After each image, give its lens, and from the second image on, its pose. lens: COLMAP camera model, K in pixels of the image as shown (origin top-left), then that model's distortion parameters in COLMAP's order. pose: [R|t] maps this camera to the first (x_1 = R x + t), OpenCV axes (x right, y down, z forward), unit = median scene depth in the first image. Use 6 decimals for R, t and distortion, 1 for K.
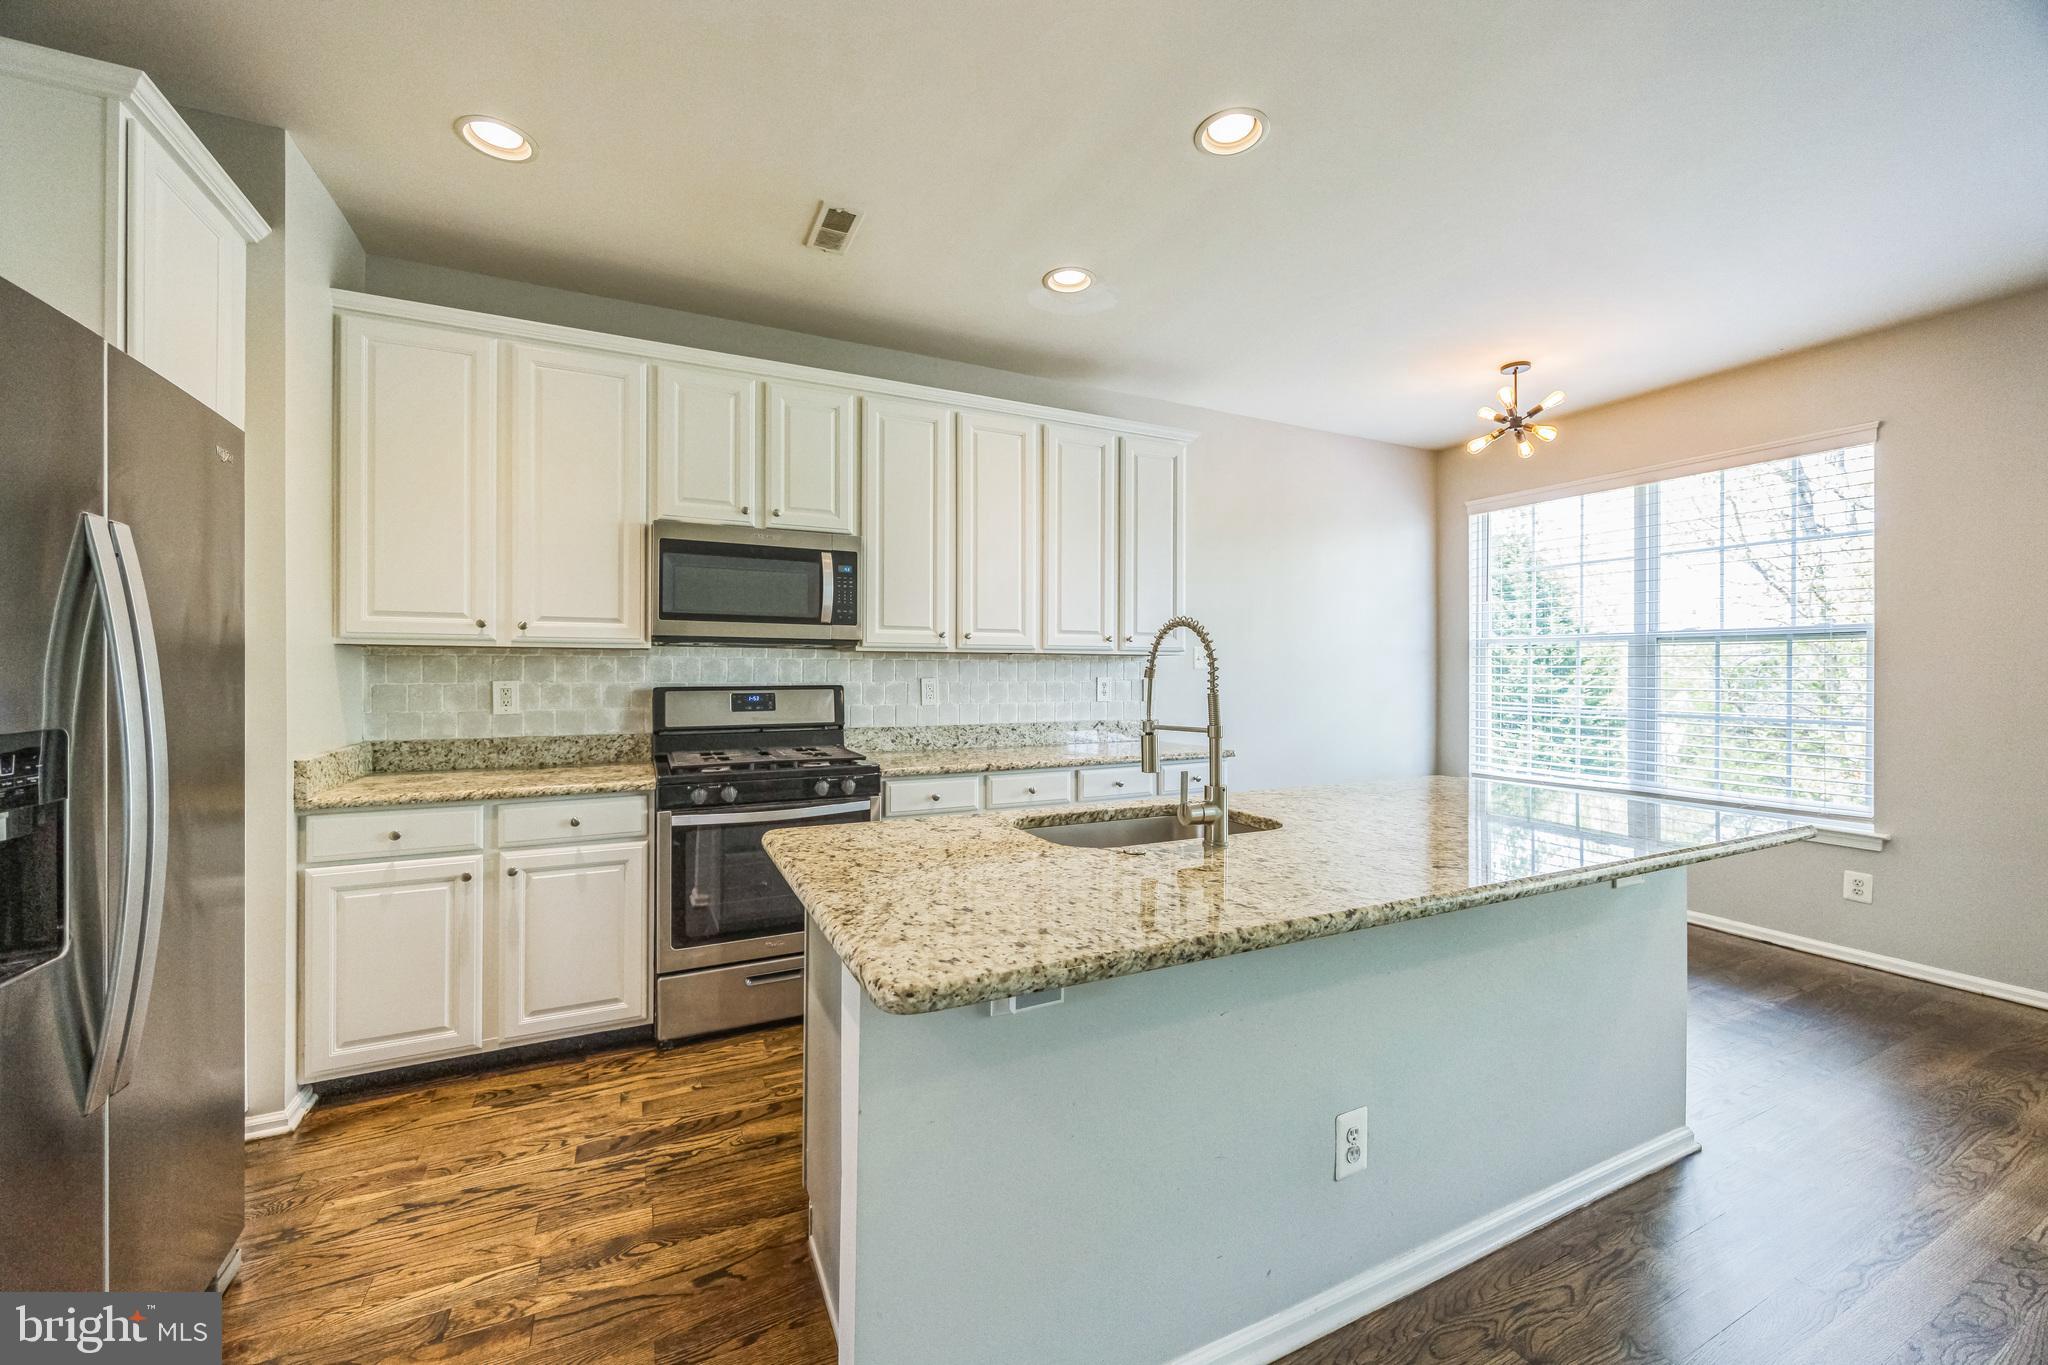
lens RADIAL K [[777.0, 0, 1003.8], [0, 777.0, 678.8], [0, 0, 1]] dist [-0.018685, 0.000013]
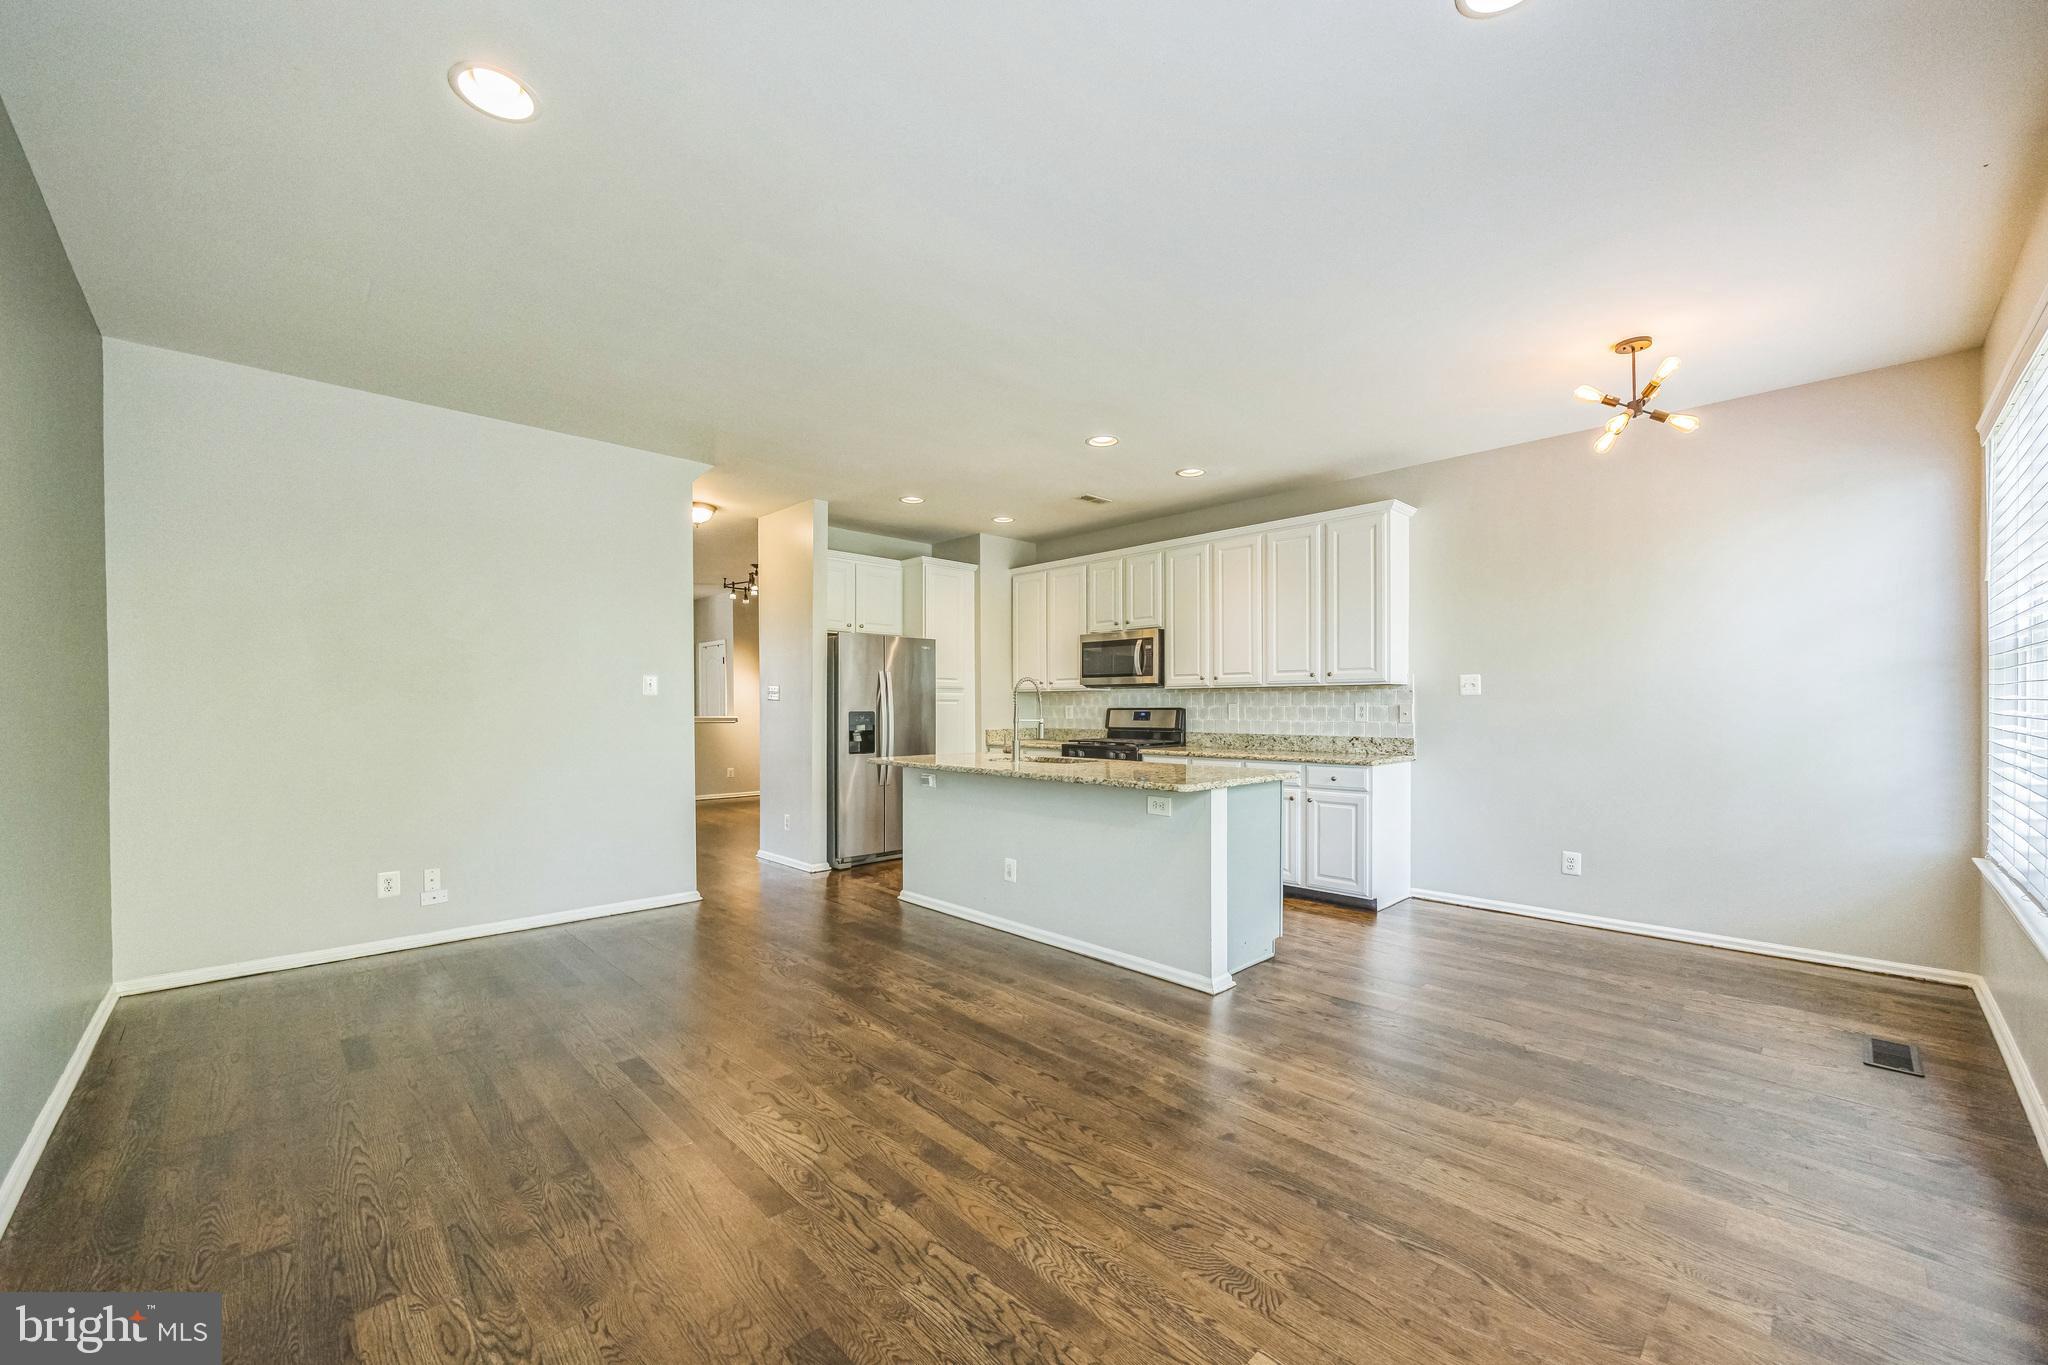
lens RADIAL K [[777.0, 0, 1003.8], [0, 777.0, 678.8], [0, 0, 1]] dist [-0.018685, 0.000013]
pose [[0.300757, -0.038739, -0.952914, 1.461379], [-0.010718, 0.998974, -0.043994, 0.026040], [0.953641, 0.023445, 0.300033, 0.073594]]
